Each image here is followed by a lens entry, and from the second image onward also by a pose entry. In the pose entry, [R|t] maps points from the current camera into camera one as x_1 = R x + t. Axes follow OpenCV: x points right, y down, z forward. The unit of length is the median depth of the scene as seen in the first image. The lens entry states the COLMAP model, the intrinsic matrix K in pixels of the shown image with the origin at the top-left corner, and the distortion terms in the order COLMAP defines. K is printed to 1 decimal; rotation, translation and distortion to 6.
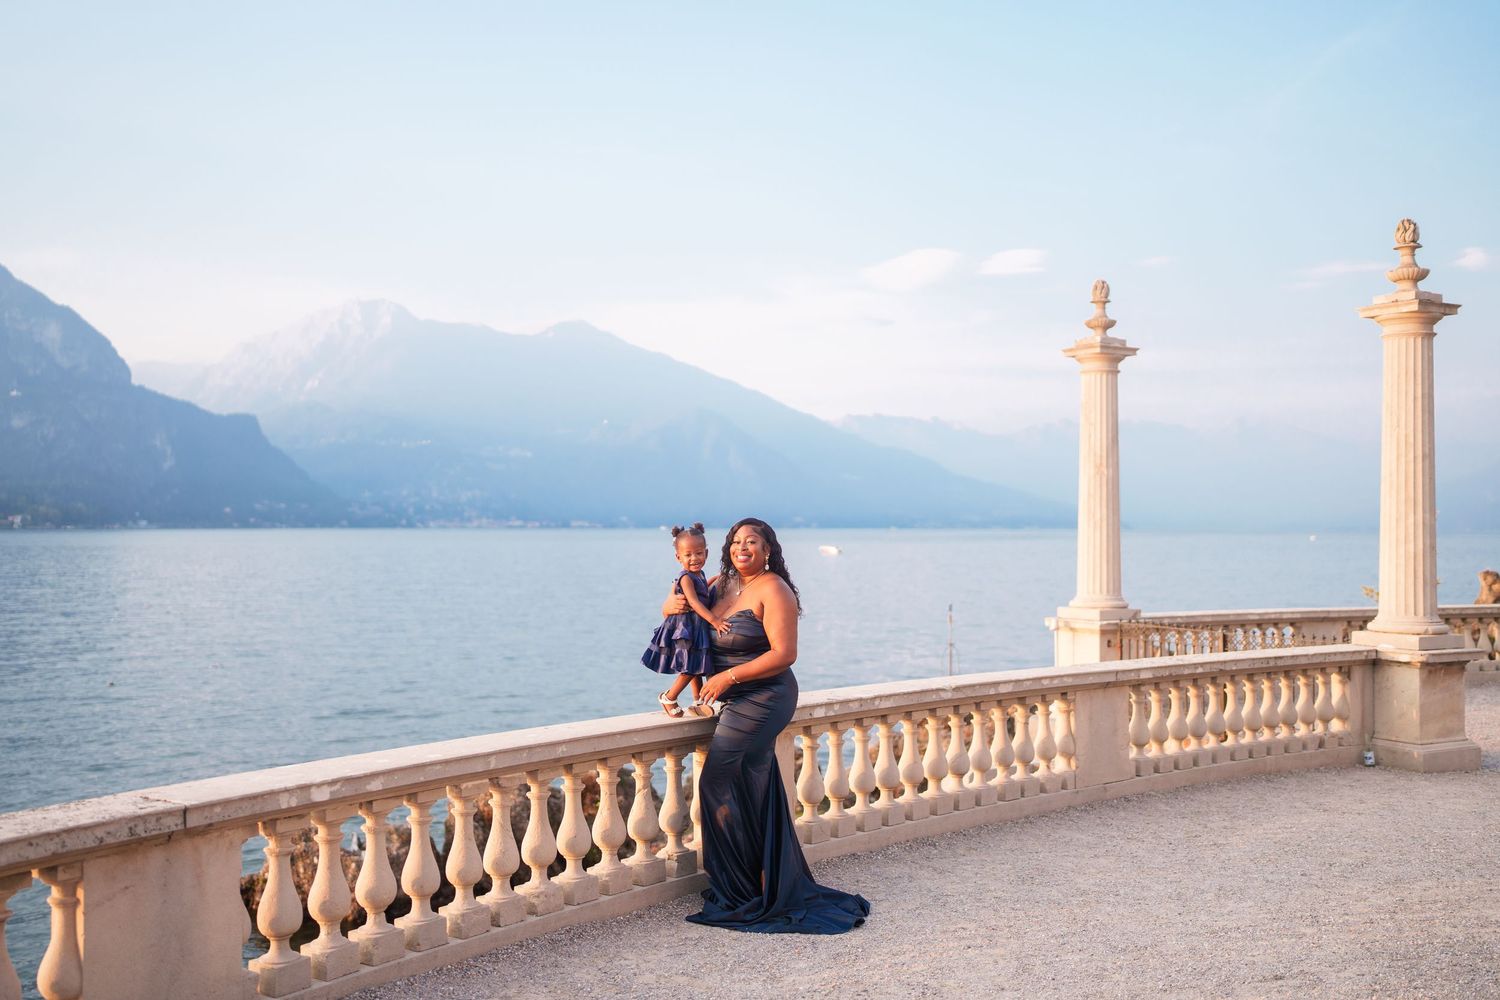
lens RADIAL K [[1439.8, 0, 746.5], [0, 1439.8, 483.5], [0, 0, 1]] dist [-0.038008, 0.143619]
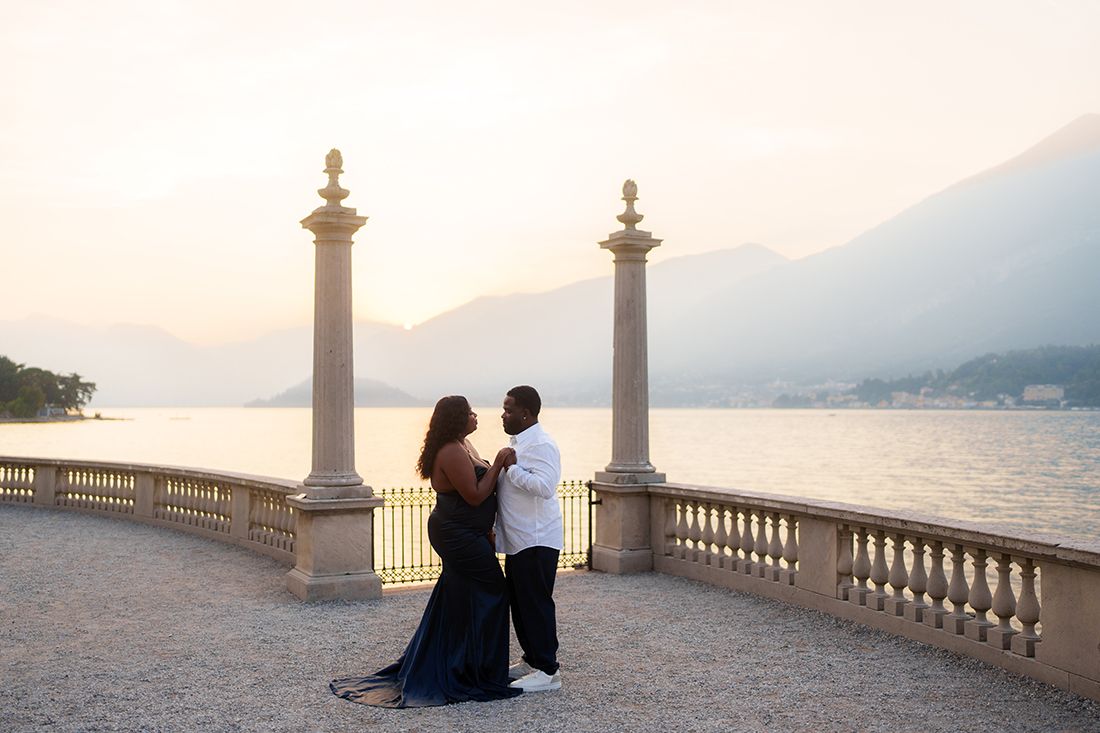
lens RADIAL K [[1085.9, 0, 548.2], [0, 1085.9, 364.8], [0, 0, 1]] dist [-0.051372, 0.167390]
pose [[-0.049999, -0.040018, -0.997947, 1.590839], [0.030558, 0.998668, -0.041578, 0.052201], [0.998282, -0.032574, -0.048710, 1.421624]]
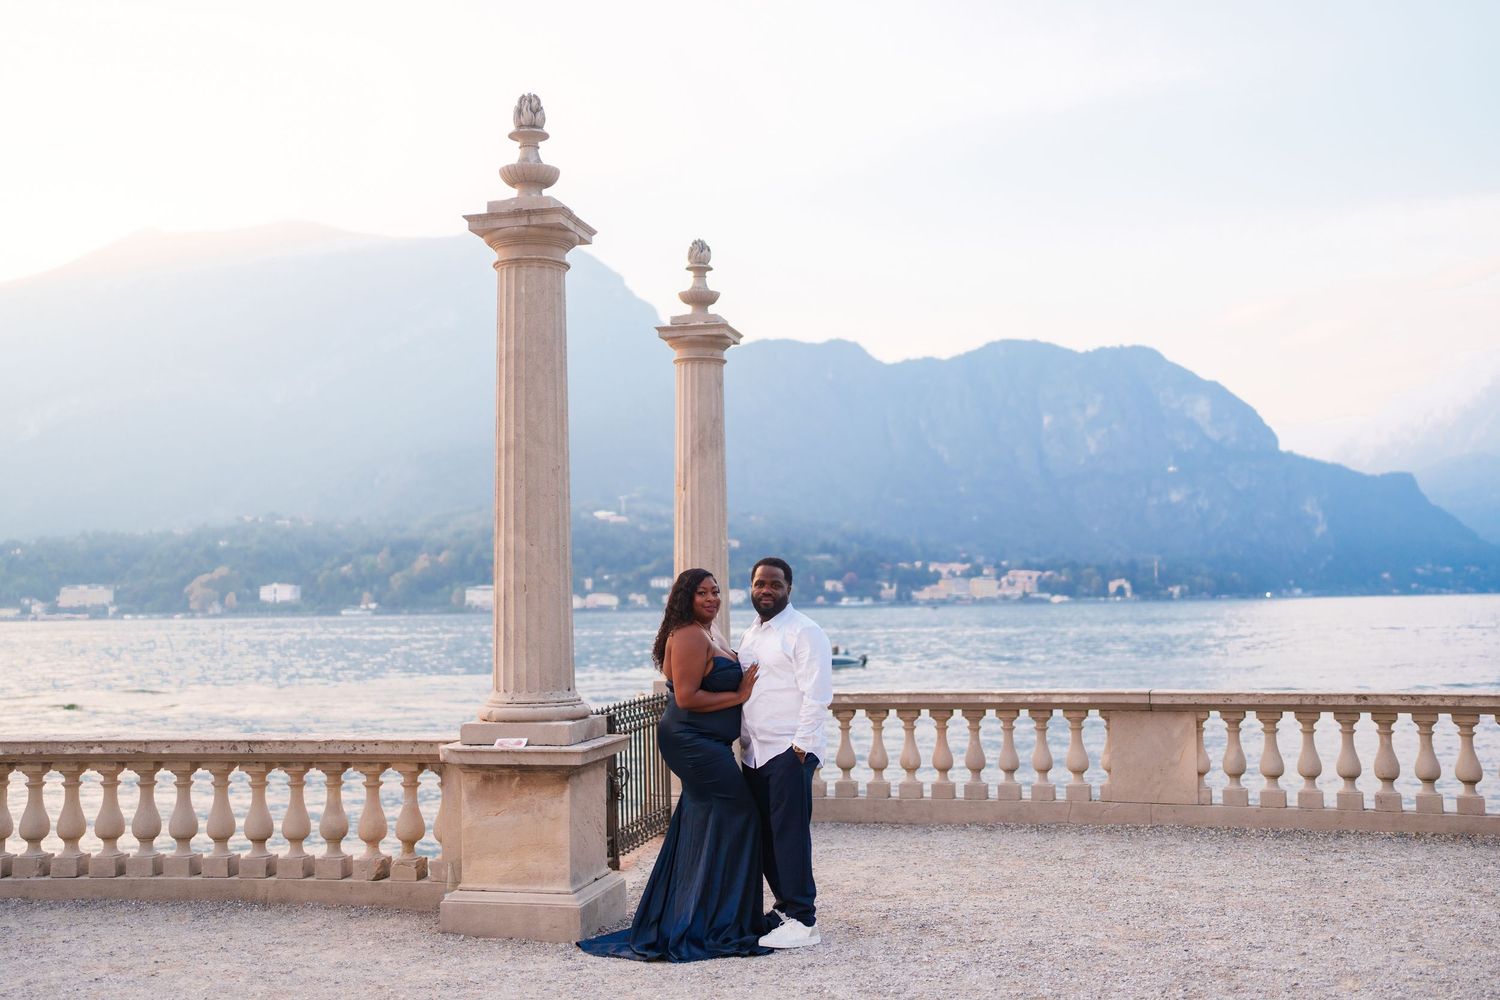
lens RADIAL K [[1493.0, 0, 746.9], [0, 1493.0, 496.3], [0, 0, 1]] dist [-0.048620, 0.151907]
pose [[0.722677, -0.063498, -0.688263, 1.157000], [0.038809, 0.997928, -0.051318, 0.047628], [0.690095, 0.010376, 0.723644, 0.665081]]
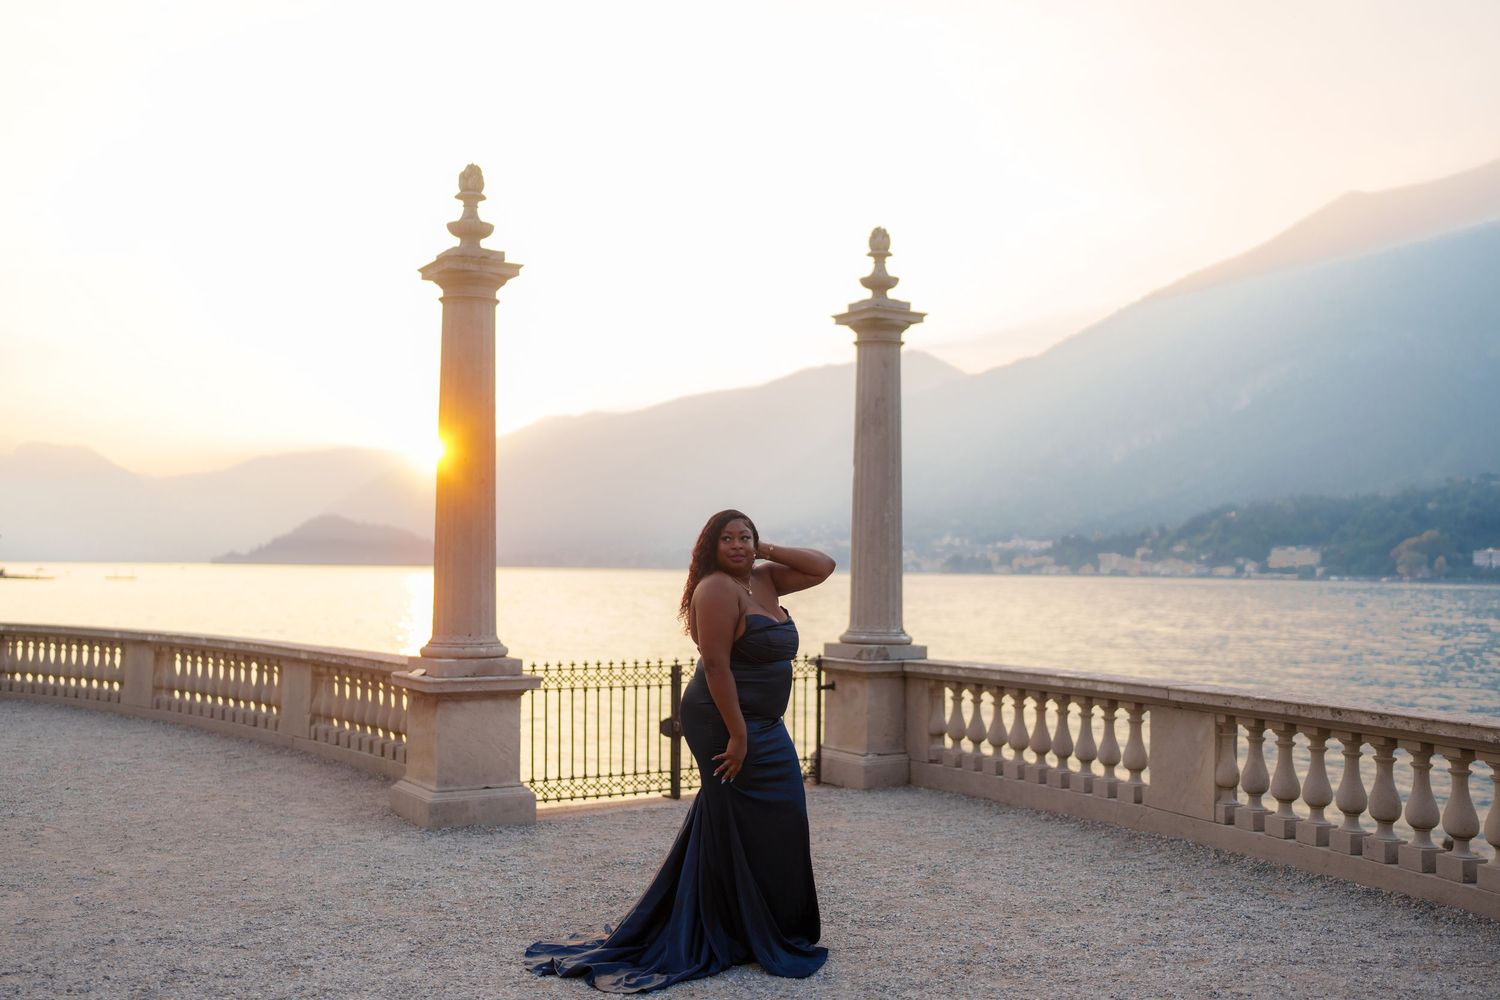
lens RADIAL K [[1480.7, 0, 747.6], [0, 1480.7, 497.7], [0, 0, 1]] dist [-0.051372, 0.167390]
pose [[0.025823, -0.049419, -0.998444, 1.530064], [0.018543, 0.998629, -0.048949, 0.065130], [0.999495, -0.017251, 0.026704, 1.319905]]
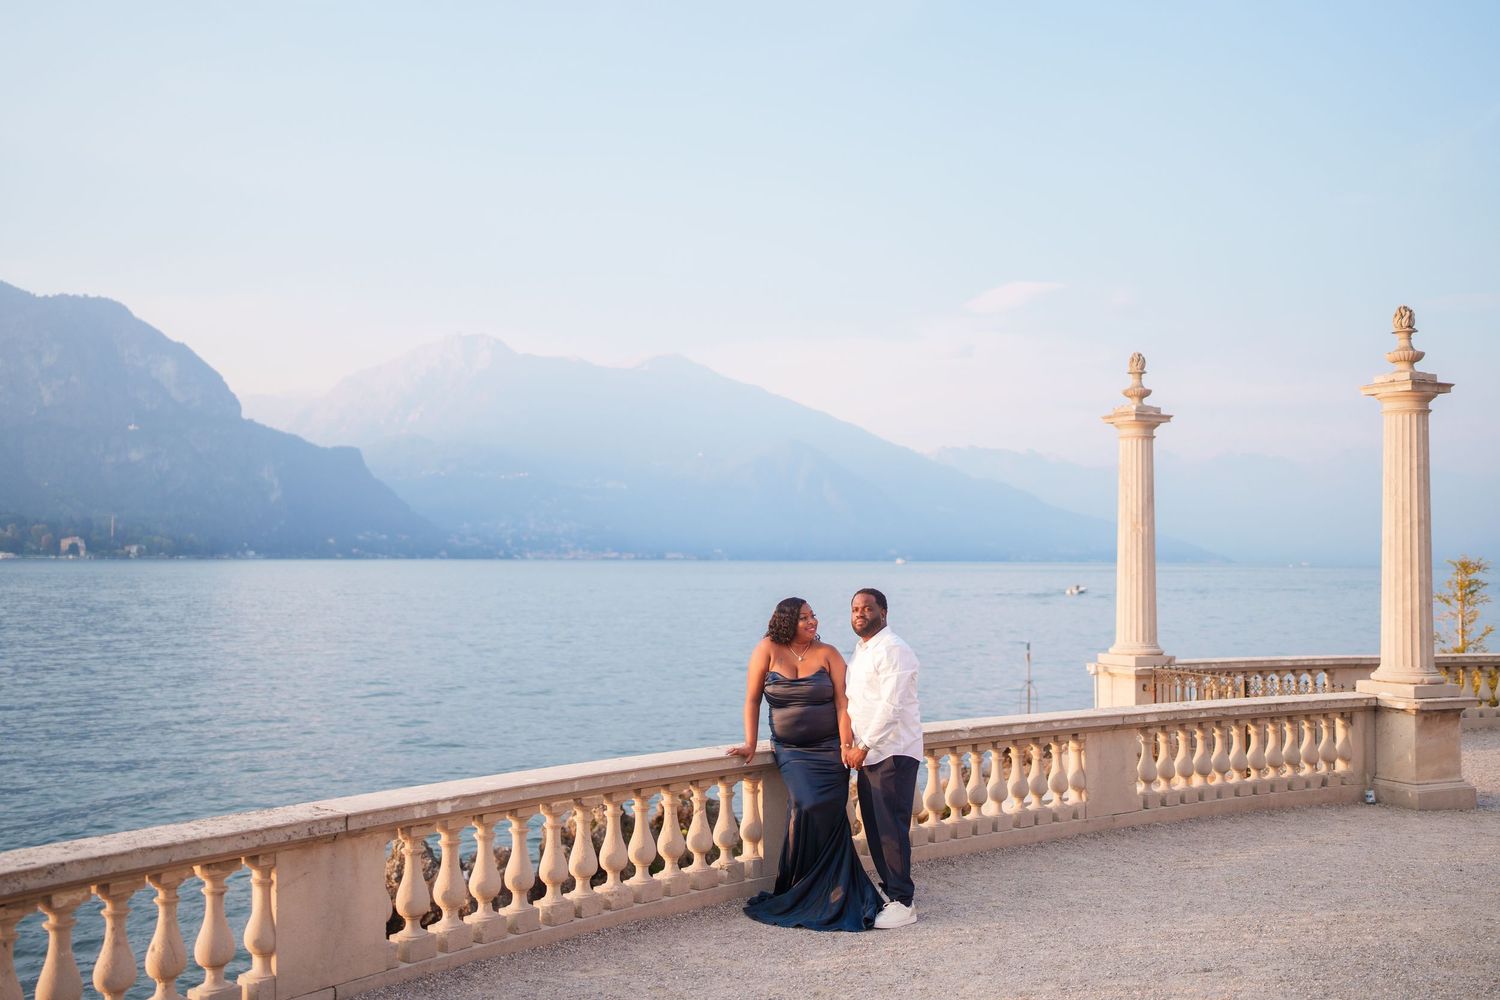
lens RADIAL K [[1439.8, 0, 746.5], [0, 1439.8, 483.5], [0, 0, 1]] dist [-0.038008, 0.143619]
pose [[0.997850, 0.000352, -0.065539, 0.032773], [-0.001807, 0.999753, -0.022149, -0.026078], [0.065515, 0.022220, 0.997604, -0.151765]]
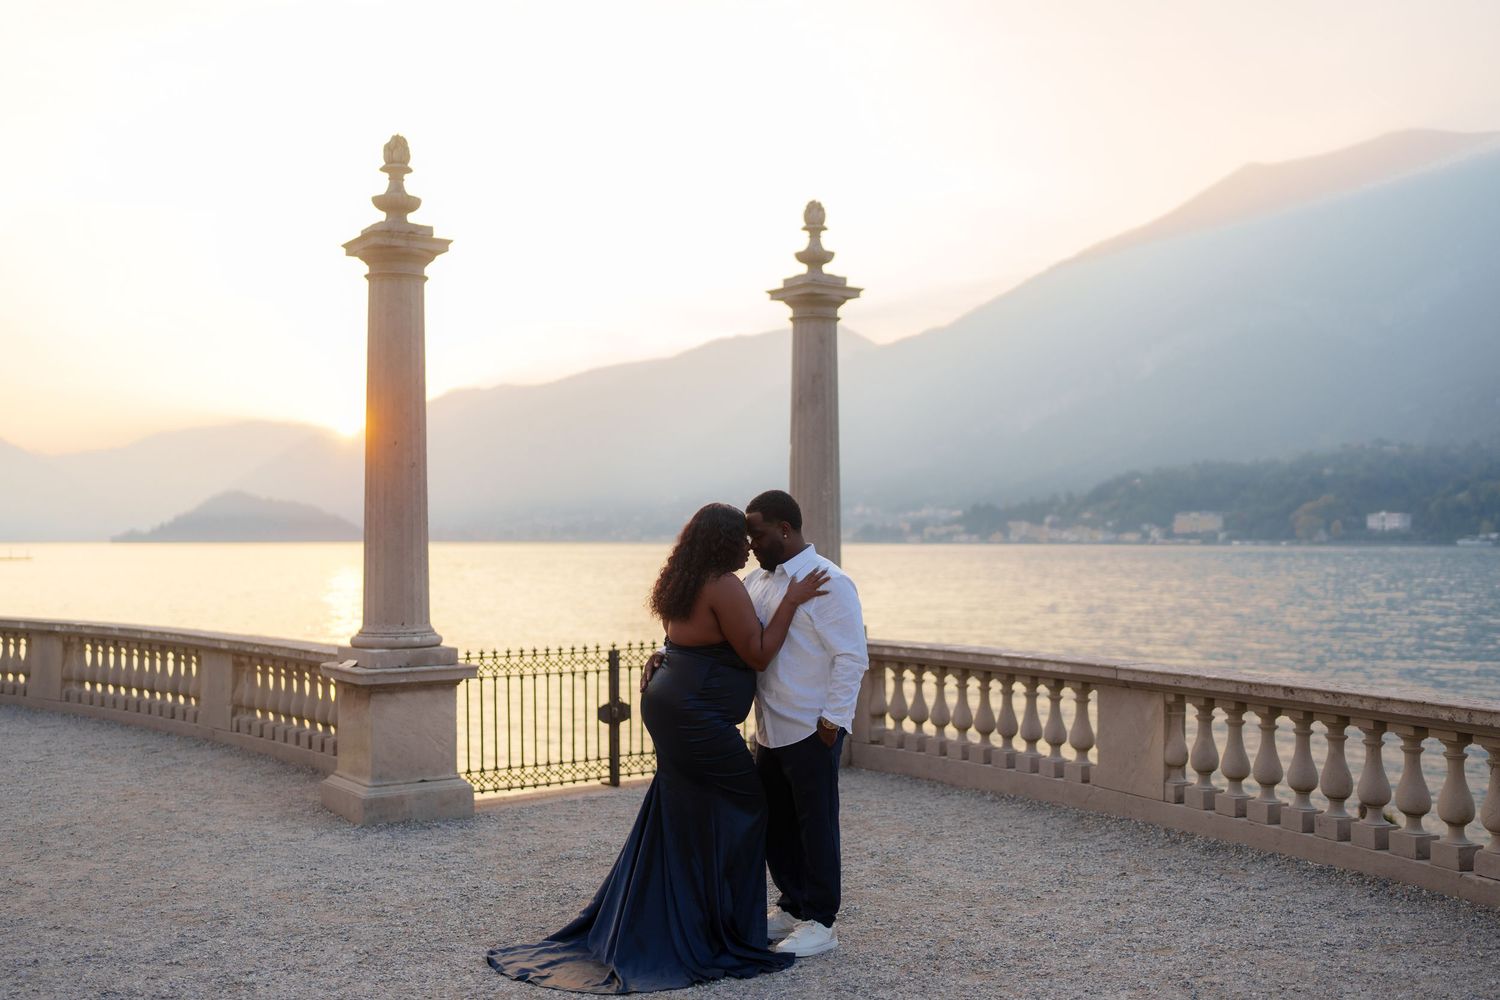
lens RADIAL K [[1480.7, 0, 747.6], [0, 1480.7, 497.7], [0, 0, 1]] dist [-0.051372, 0.167390]
pose [[0.084651, -0.030606, -0.995940, 1.508227], [0.031217, 0.999119, -0.028051, 0.057209], [0.995922, -0.028716, 0.085532, 1.302332]]
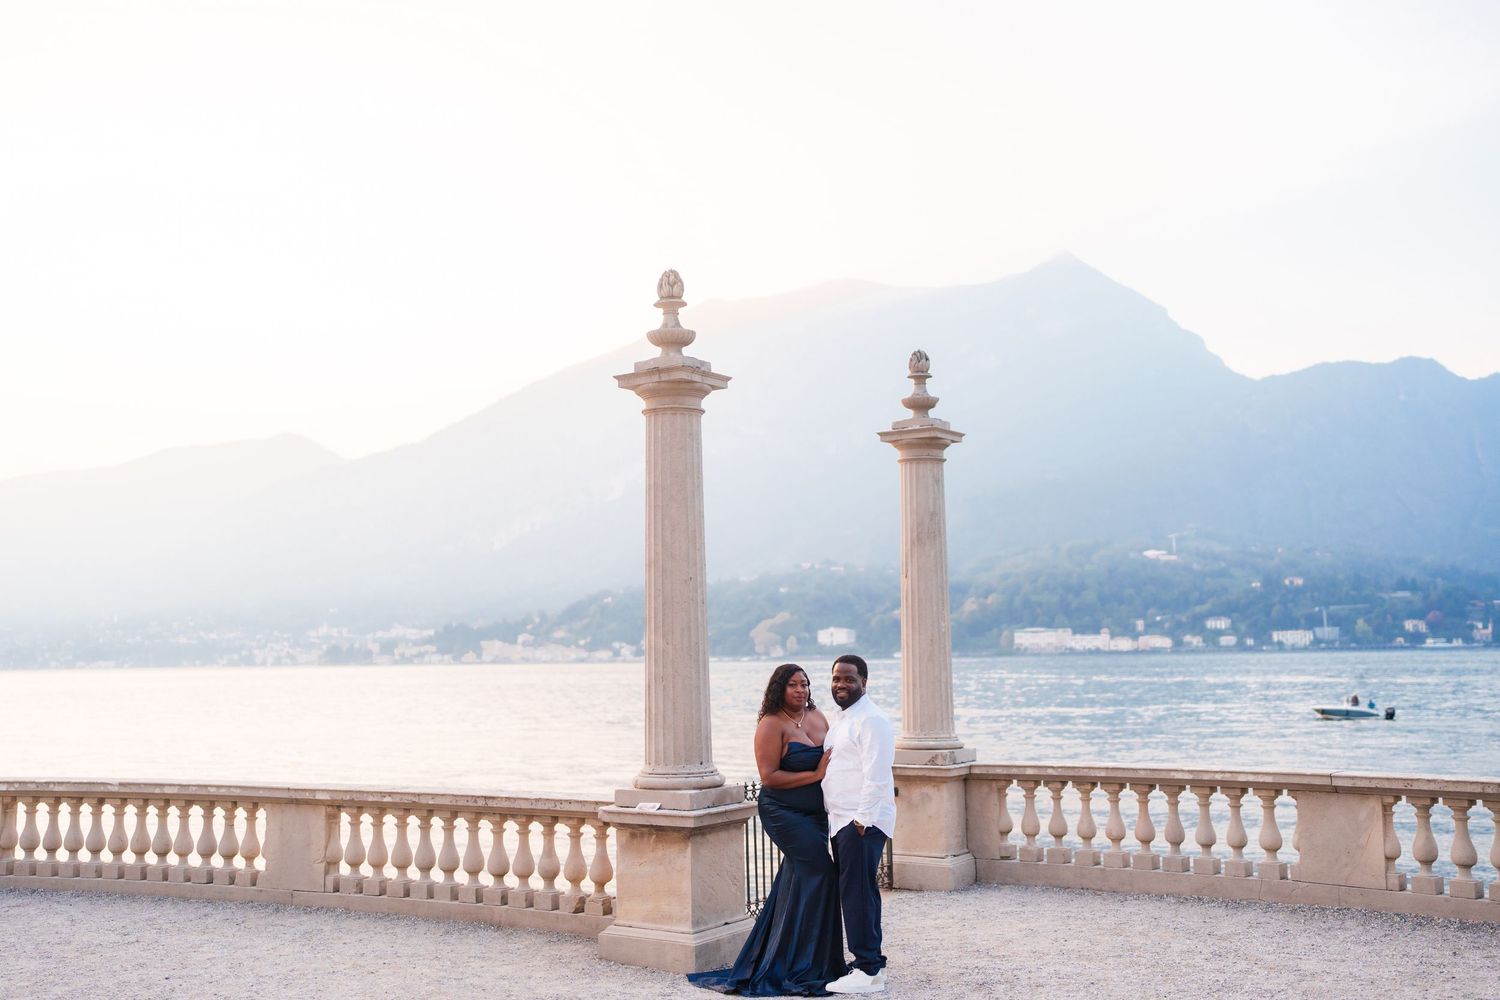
lens RADIAL K [[1493.0, 0, 746.9], [0, 1493.0, 496.3], [0, 0, 1]] dist [-0.048620, 0.151907]
pose [[0.427315, -0.104918, -0.897995, 1.417540], [0.045240, 0.994481, -0.094663, 0.027931], [0.902970, -0.000174, 0.429703, 0.787583]]
